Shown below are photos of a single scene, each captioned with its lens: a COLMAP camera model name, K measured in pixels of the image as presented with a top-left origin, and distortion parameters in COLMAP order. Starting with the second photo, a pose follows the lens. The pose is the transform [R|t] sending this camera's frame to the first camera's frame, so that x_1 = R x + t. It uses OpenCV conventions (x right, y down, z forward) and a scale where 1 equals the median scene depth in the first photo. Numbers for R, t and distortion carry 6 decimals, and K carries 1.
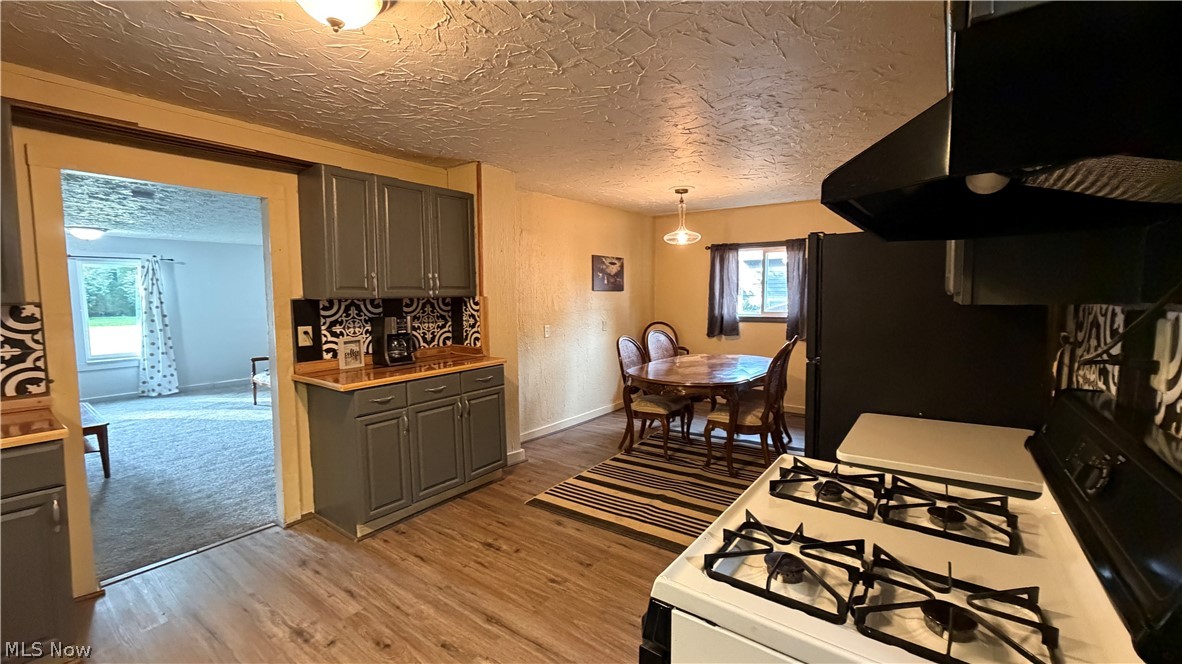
lens RADIAL K [[477.6, 0, 597.2], [0, 477.6, 329.5], [0, 0, 1]] dist [0.000267, -0.000002]
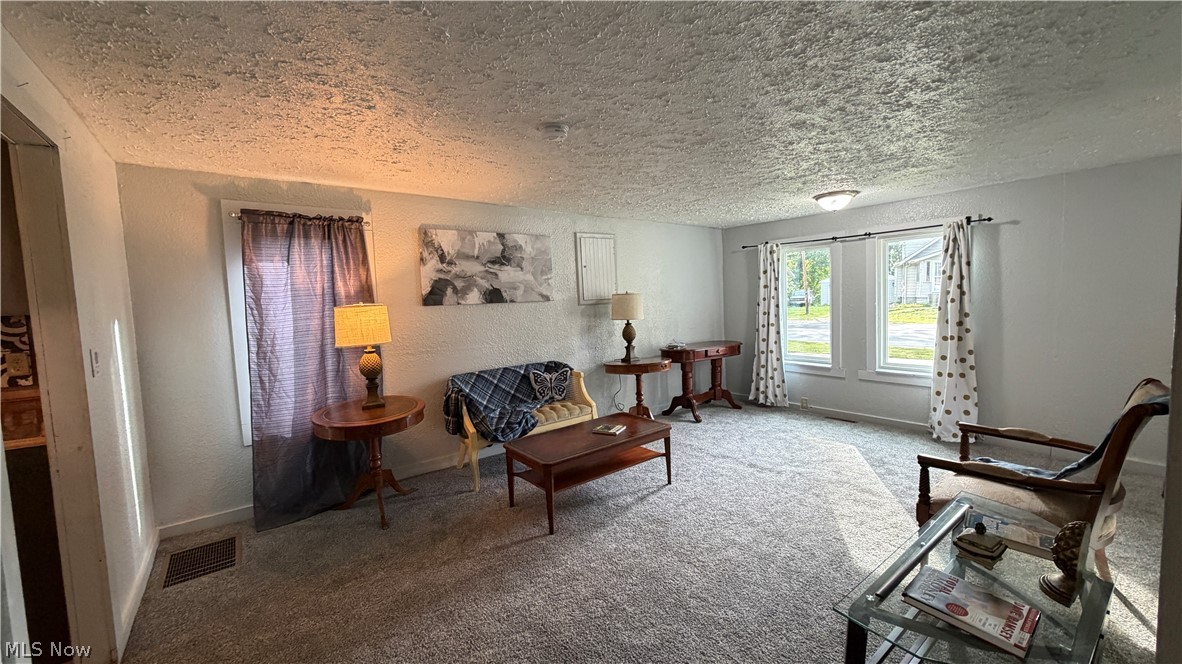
lens RADIAL K [[477.6, 0, 588.5], [0, 477.6, 331.1], [0, 0, 1]] dist [0.000267, -0.000002]
pose [[-0.278676, 0.083376, -0.956759, -0.938620], [-0.041202, 0.994269, 0.098645, -0.242213], [0.959501, 0.066910, -0.273644, 3.556719]]
